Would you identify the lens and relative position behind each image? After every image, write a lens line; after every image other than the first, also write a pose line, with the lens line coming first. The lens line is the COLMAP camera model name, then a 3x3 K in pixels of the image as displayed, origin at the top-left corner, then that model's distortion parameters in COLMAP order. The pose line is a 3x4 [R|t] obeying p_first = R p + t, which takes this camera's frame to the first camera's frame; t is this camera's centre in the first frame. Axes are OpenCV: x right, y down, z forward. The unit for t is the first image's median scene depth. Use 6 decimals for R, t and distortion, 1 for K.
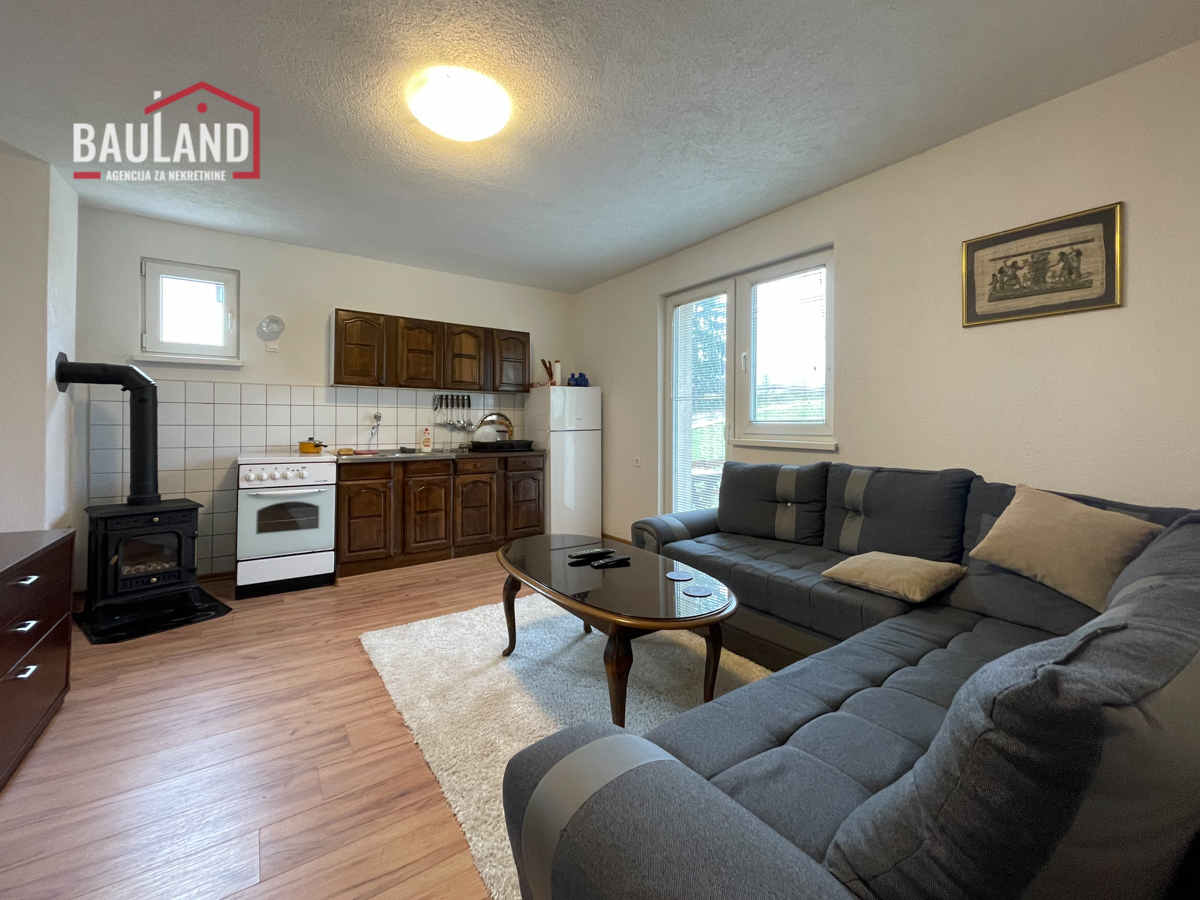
lens RADIAL K [[497.4, 0, 599.9], [0, 497.4, 425.3], [0, 0, 1]] dist [0.000759, -0.000427]
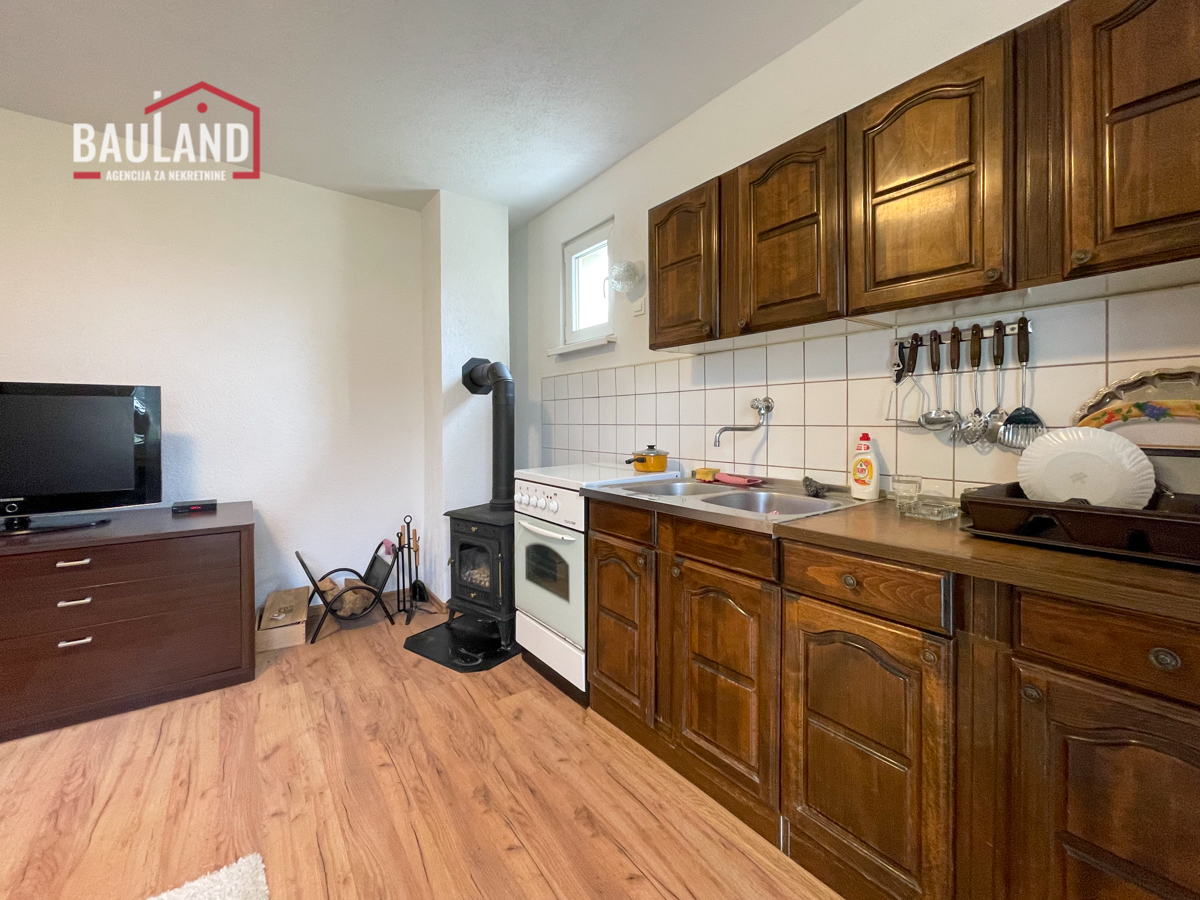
lens RADIAL K [[497.4, 0, 599.9], [0, 497.4, 425.3], [0, 0, 1]] dist [0.000759, -0.000427]
pose [[0.029065, 0.002154, -0.999575, 0.015088], [0.001145, 0.999997, 0.002188, -0.000852], [0.999577, -0.001208, 0.029063, 1.087661]]
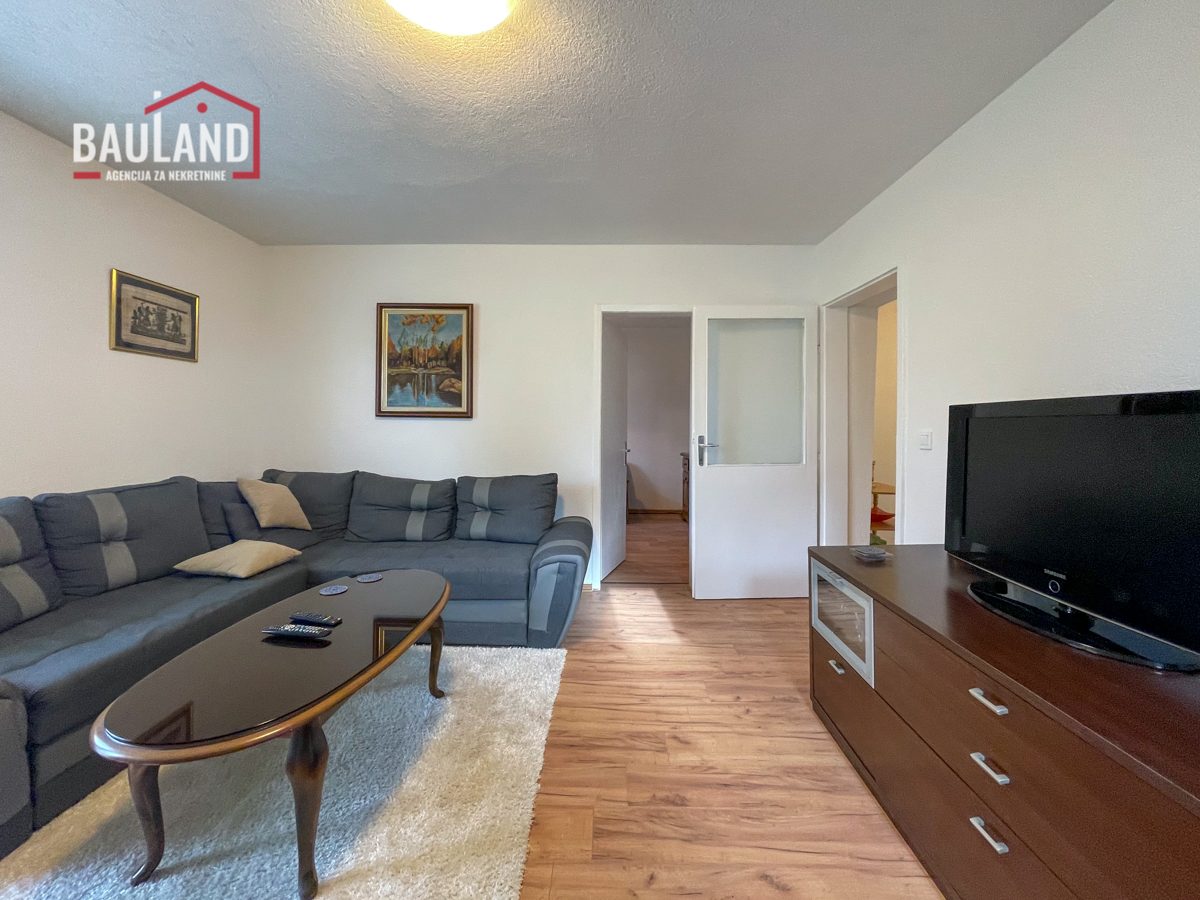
lens RADIAL K [[497.4, 0, 599.9], [0, 497.4, 425.3], [0, 0, 1]] dist [0.000759, -0.000427]
pose [[-0.809627, -0.007665, 0.586894, -0.558923], [-0.005407, 0.999970, 0.005602, -0.033034], [-0.586920, 0.001362, -0.809644, 0.935224]]
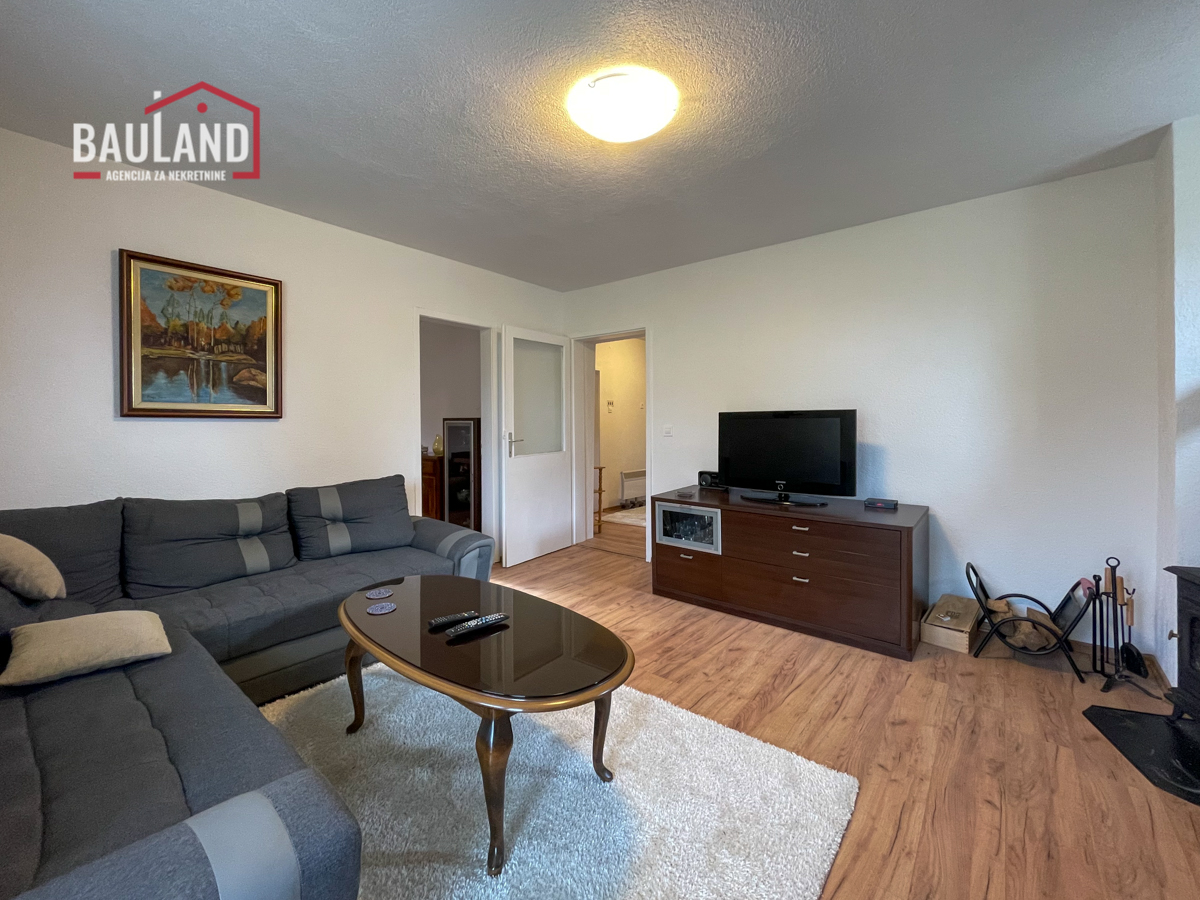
lens RADIAL K [[489.3, 0, 604.3], [0, 489.3, 423.3], [0, 0, 1]] dist [0.000819, 0.000056]
pose [[-0.960104, 0.003075, -0.279626, 0.006928], [0.002182, 0.999991, 0.003505, -0.034636], [0.279634, 0.002755, -0.960103, 1.244051]]
